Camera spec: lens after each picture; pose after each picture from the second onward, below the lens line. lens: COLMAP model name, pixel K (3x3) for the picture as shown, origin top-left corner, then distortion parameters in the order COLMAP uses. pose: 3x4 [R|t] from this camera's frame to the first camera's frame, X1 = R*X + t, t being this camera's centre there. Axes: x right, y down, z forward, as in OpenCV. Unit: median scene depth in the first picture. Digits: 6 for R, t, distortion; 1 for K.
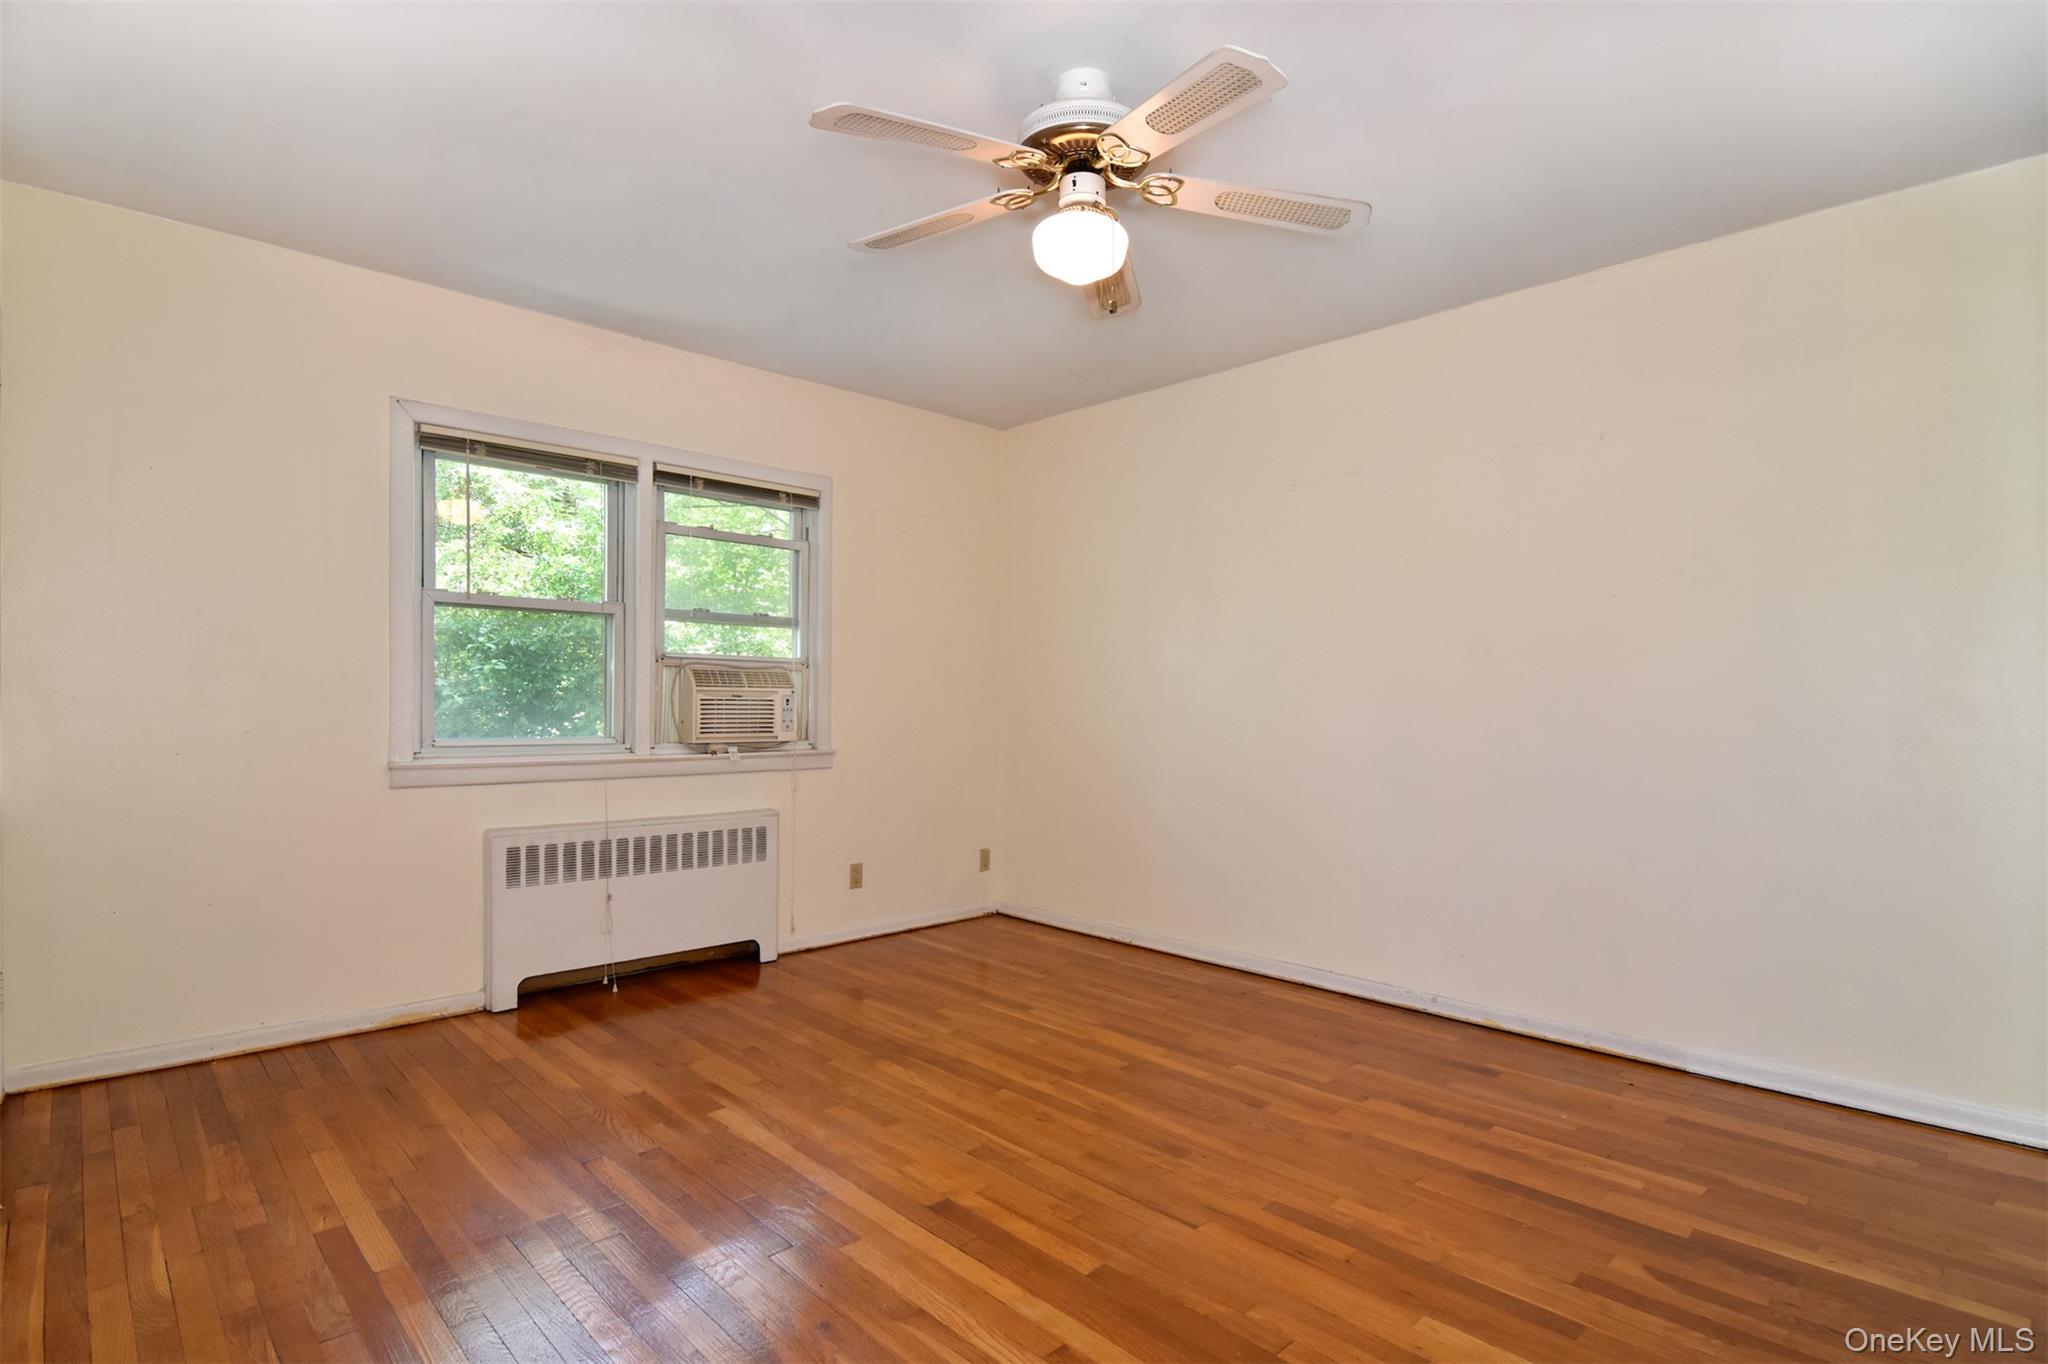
lens RADIAL K [[1016.2, 0, 1017.6], [0, 1016.2, 700.2], [0, 0, 1]] dist [-0.013213, -0.006734]
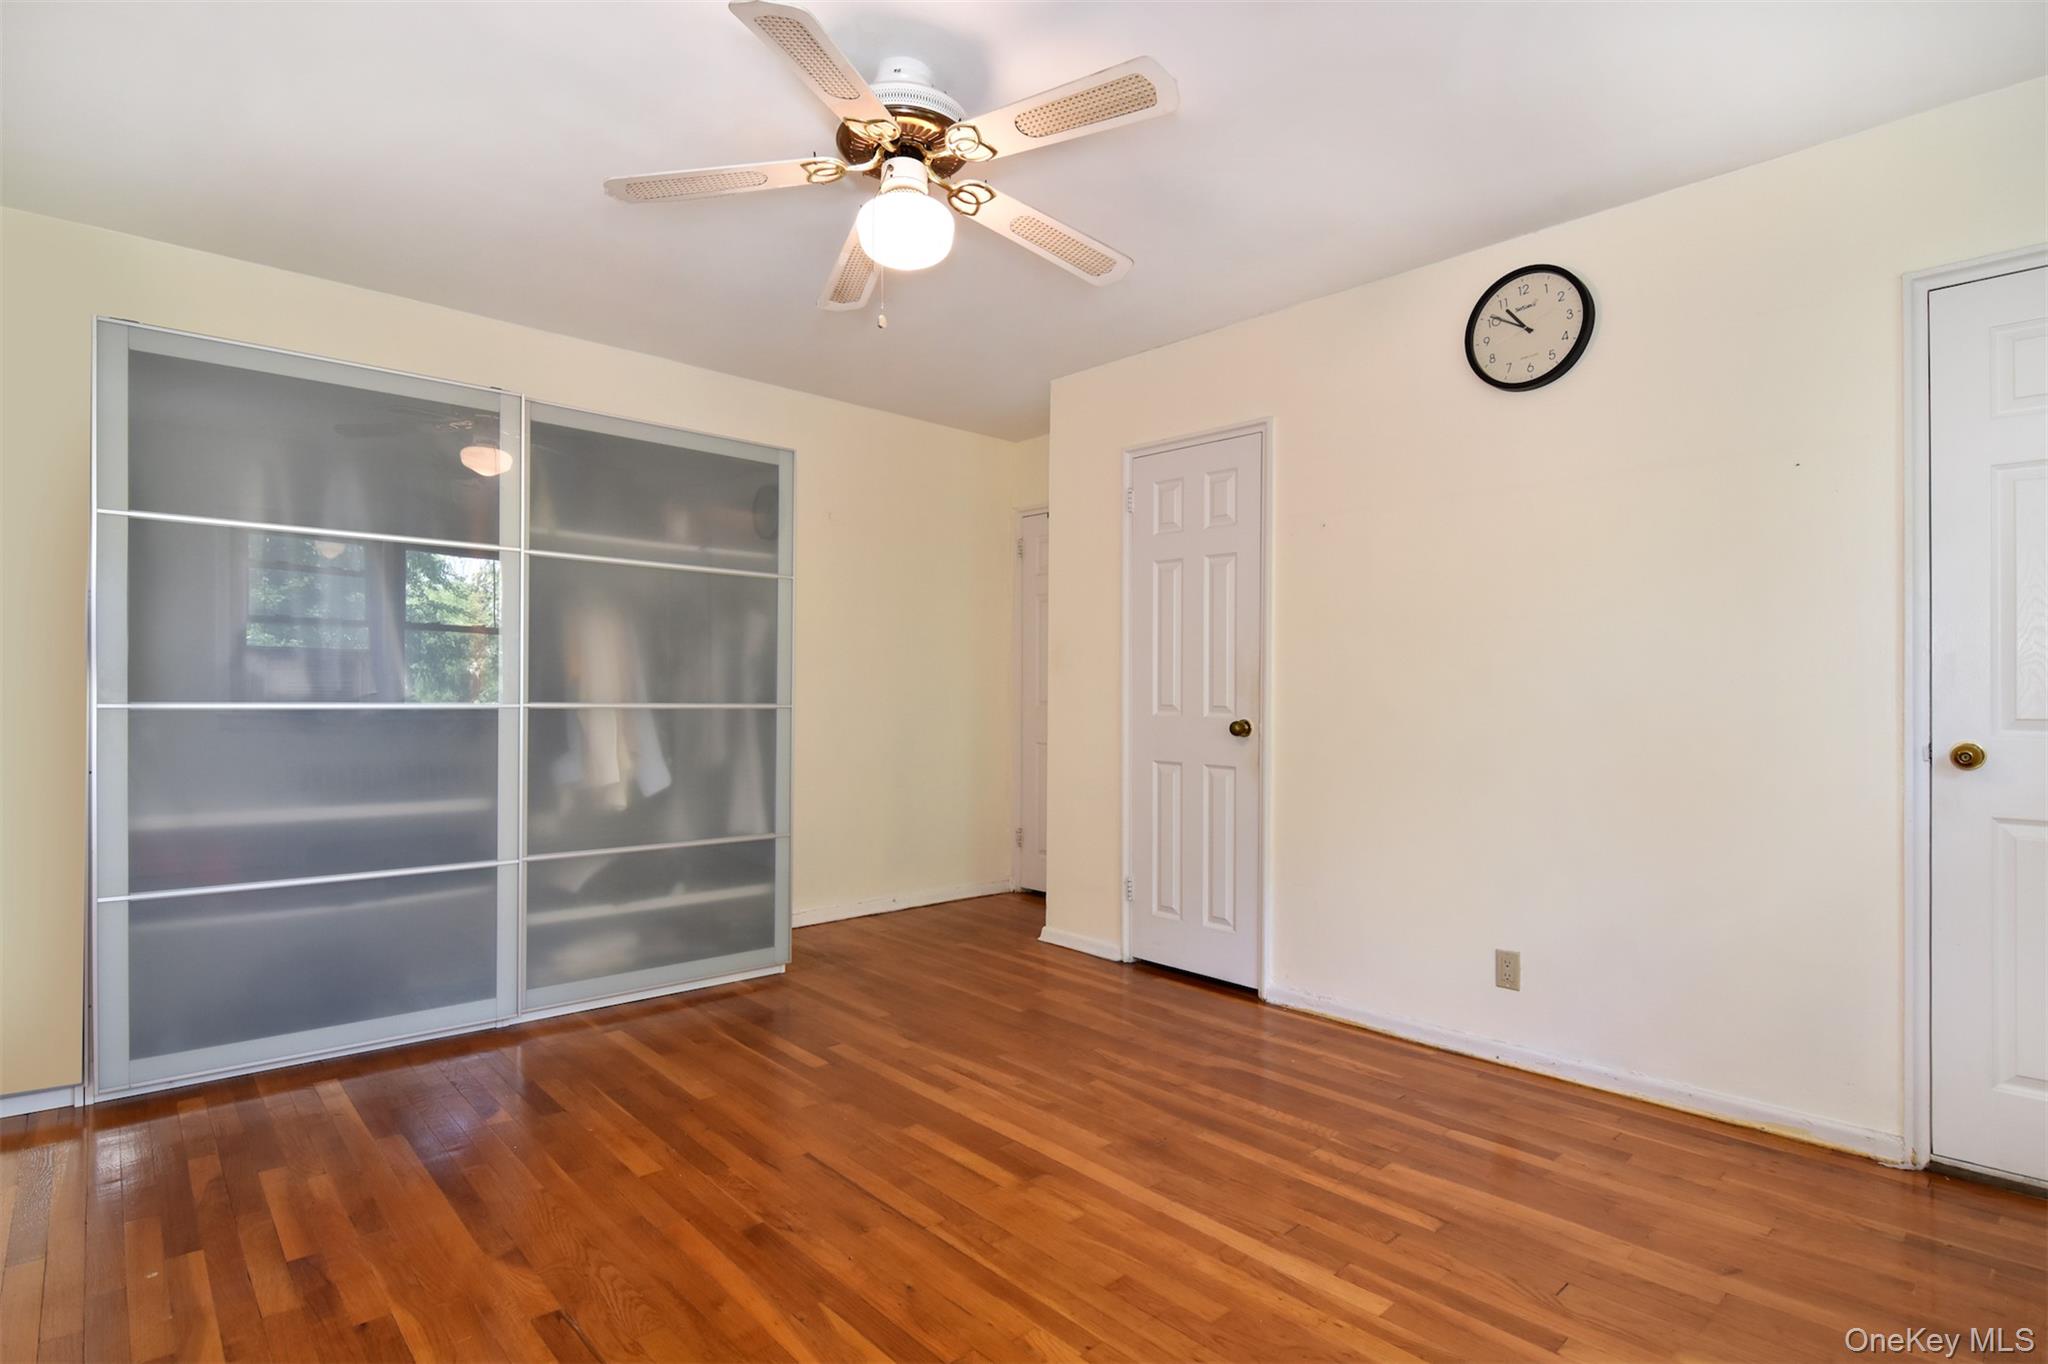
lens RADIAL K [[1016.2, 0, 1024.5], [0, 1016.2, 687.3], [0, 0, 1]] dist [-0.013213, -0.006734]
pose [[-0.999613, -0.014881, 0.023516, -0.073174], [-0.015028, 0.999869, -0.006080, 0.003442], [-0.023422, -0.006431, -0.999705, 1.797106]]
